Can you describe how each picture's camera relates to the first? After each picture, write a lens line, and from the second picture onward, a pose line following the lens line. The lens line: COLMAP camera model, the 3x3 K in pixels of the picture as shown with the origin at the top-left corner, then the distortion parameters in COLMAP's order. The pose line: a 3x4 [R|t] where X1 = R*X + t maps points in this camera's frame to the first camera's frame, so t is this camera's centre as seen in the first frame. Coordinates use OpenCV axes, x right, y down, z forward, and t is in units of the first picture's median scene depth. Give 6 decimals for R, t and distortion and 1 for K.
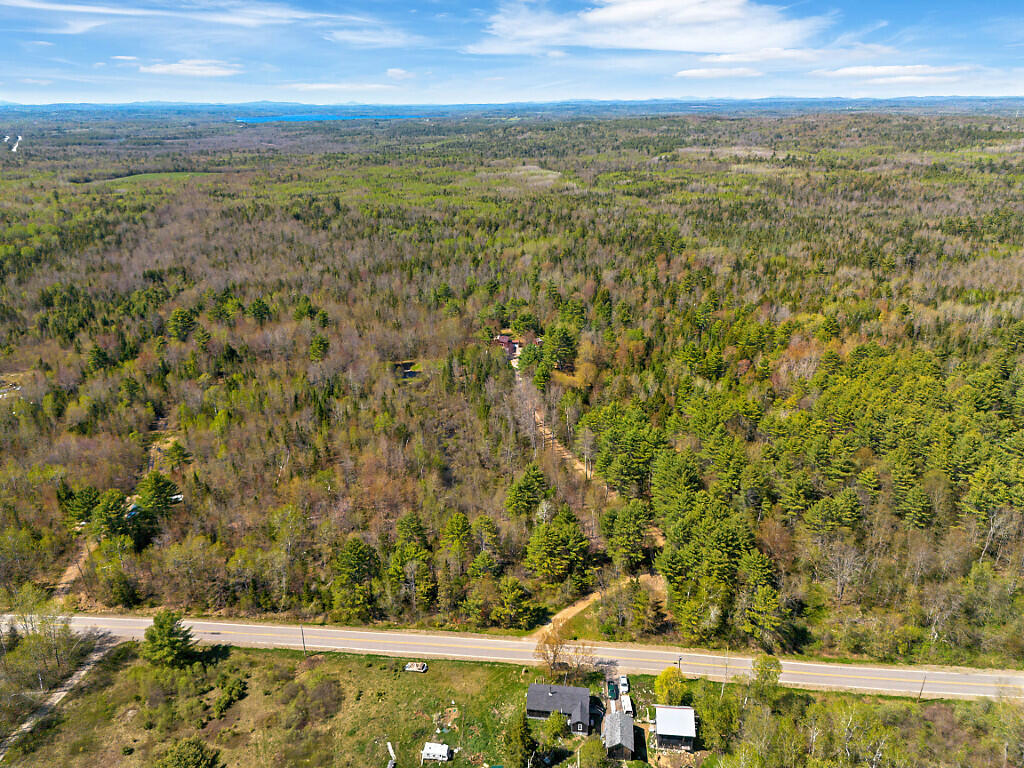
lens RADIAL K [[735.0, 0, 512.0], [0, 735.0, 384.0], [0, 0, 1]] dist [0.064526, -0.061789]
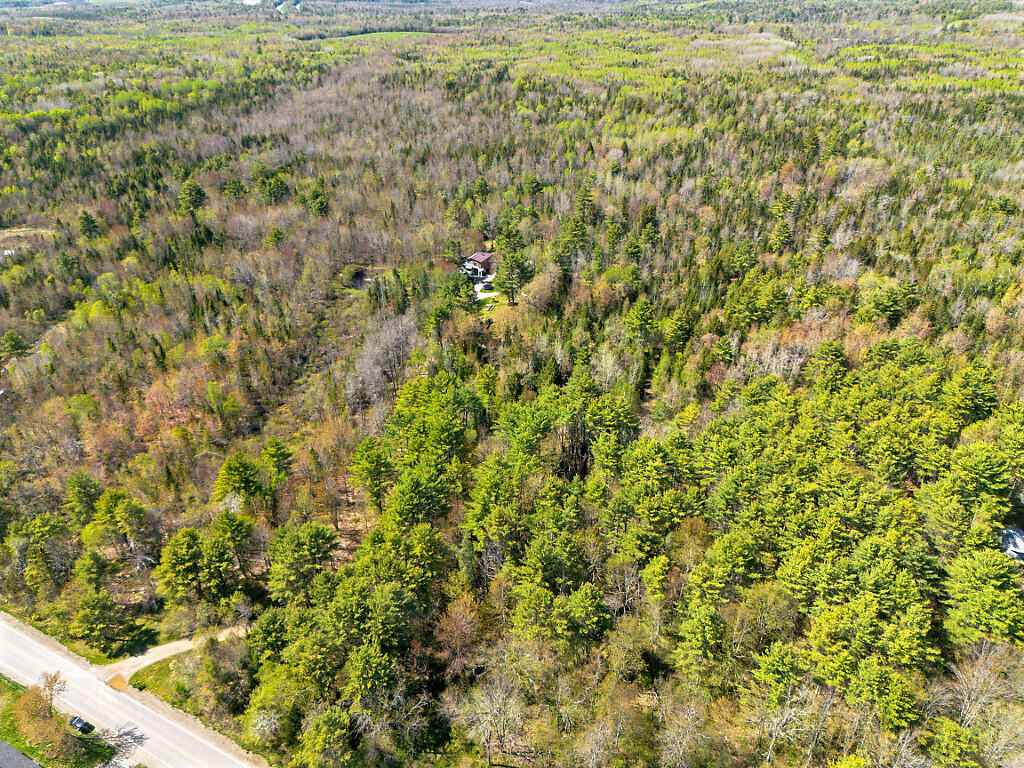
lens RADIAL K [[735.0, 0, 512.0], [0, 735.0, 384.0], [0, 0, 1]] dist [0.064526, -0.061789]
pose [[0.932315, 0.180319, -0.313487, 0.275140], [-0.128572, 0.975464, 0.178714, -0.066374], [0.338021, -0.126311, 0.932624, 0.194942]]
